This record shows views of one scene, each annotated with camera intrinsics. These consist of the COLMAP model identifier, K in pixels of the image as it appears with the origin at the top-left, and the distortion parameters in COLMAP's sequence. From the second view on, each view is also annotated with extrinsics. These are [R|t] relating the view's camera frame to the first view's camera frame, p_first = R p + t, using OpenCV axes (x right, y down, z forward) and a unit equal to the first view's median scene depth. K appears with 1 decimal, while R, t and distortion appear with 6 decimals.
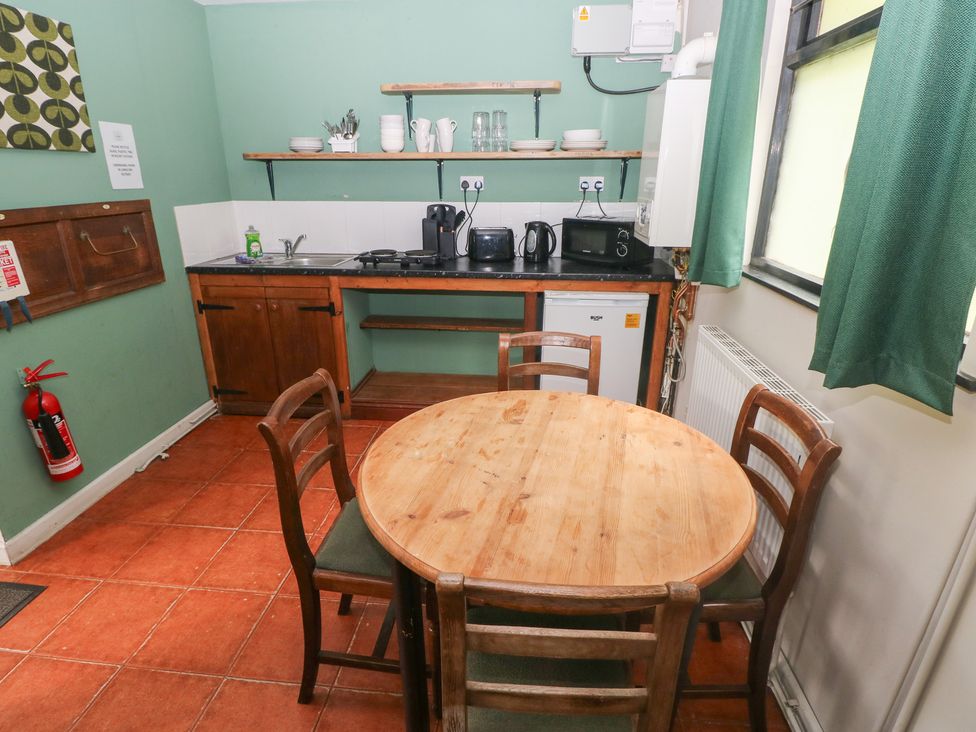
lens RADIAL K [[519.3, 0, 488.0], [0, 519.3, 366.0], [0, 0, 1]] dist [-0.000191, -0.020120]
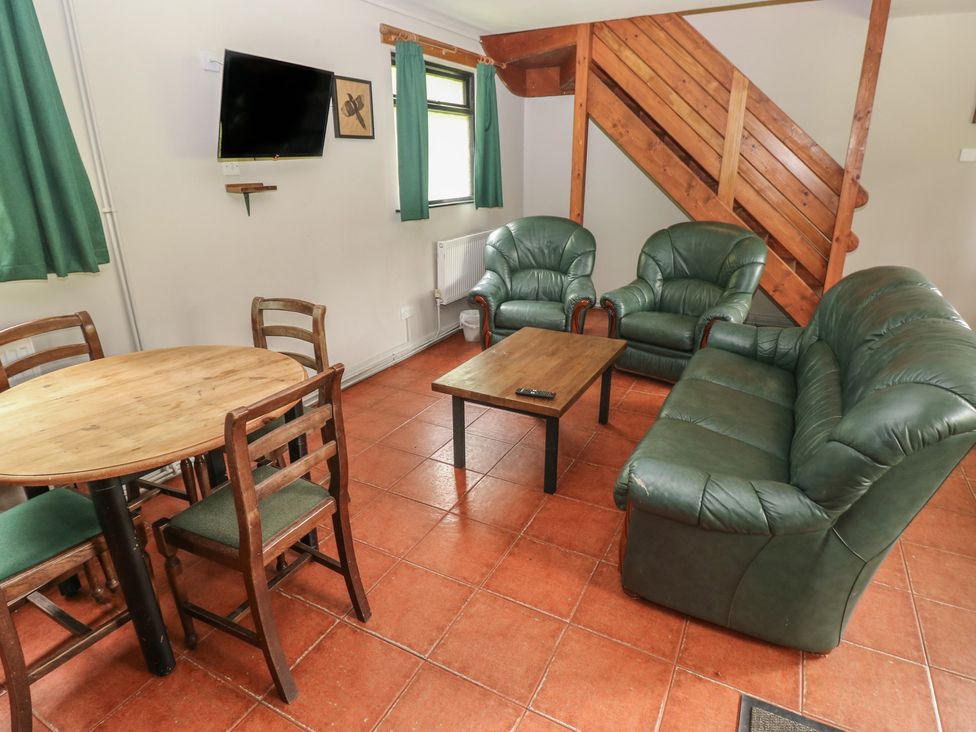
lens RADIAL K [[561.3, 0, 490.5], [0, 561.3, 361.3], [0, 0, 1]] dist [0.004220, -0.016389]
pose [[-0.919994, -0.134521, 0.368124, -0.492803], [0.134424, 0.773981, 0.618776, -0.262660], [-0.368159, 0.618755, -0.693975, 0.702285]]
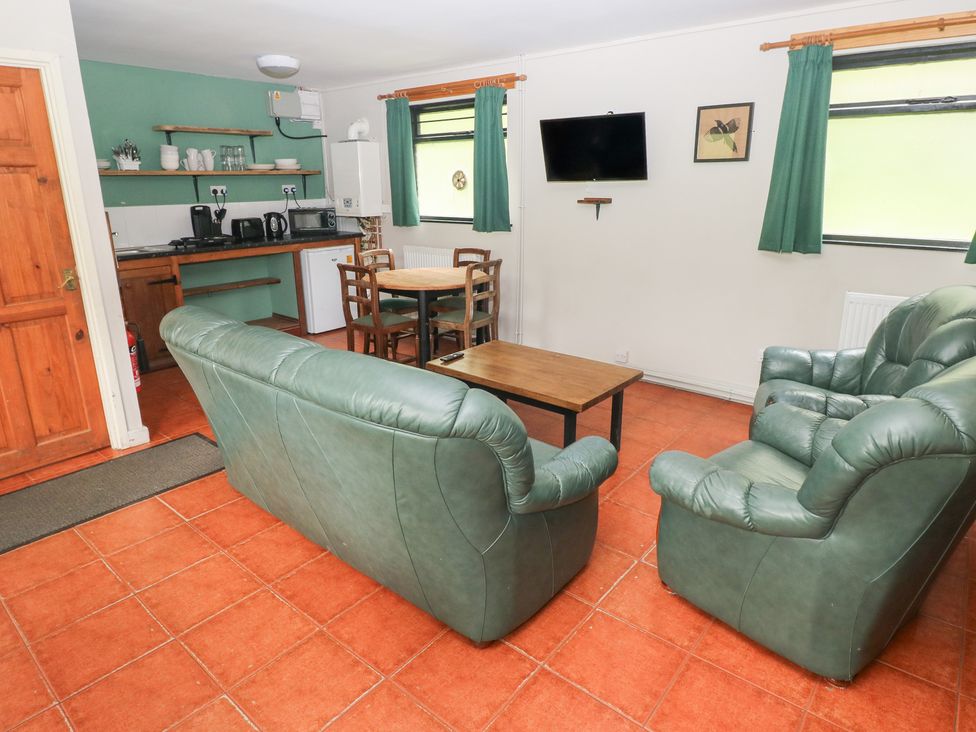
lens RADIAL K [[571.6, 0, 484.0], [0, 571.6, 345.8], [0, 0, 1]] dist [-0.001909, -0.001693]
pose [[0.570497, -0.235611, 0.786779, -1.065909], [0.292416, 0.953463, 0.073494, 0.188220], [-0.767480, 0.188139, 0.612844, -0.544189]]
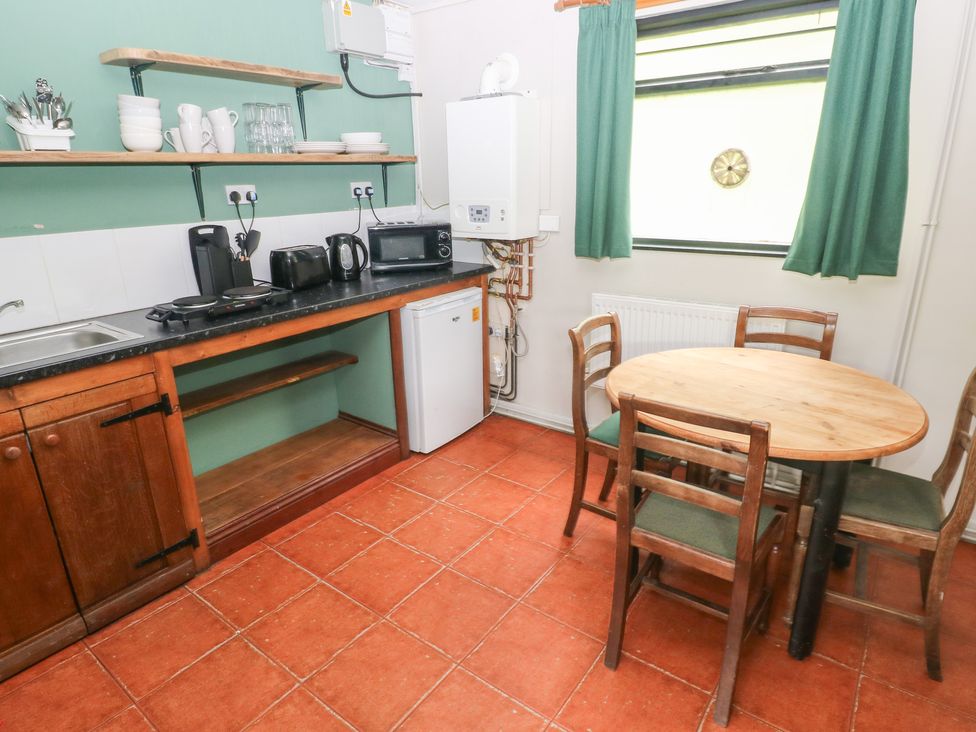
lens RADIAL K [[561.3, 0, 490.5], [0, 561.3, 361.3], [0, 0, 1]] dist [0.004220, -0.016389]
pose [[0.524419, -0.277143, 0.805094, -0.607986], [0.311837, 0.942364, 0.121273, -0.117314], [-0.792302, 0.187460, 0.580617, 0.305740]]
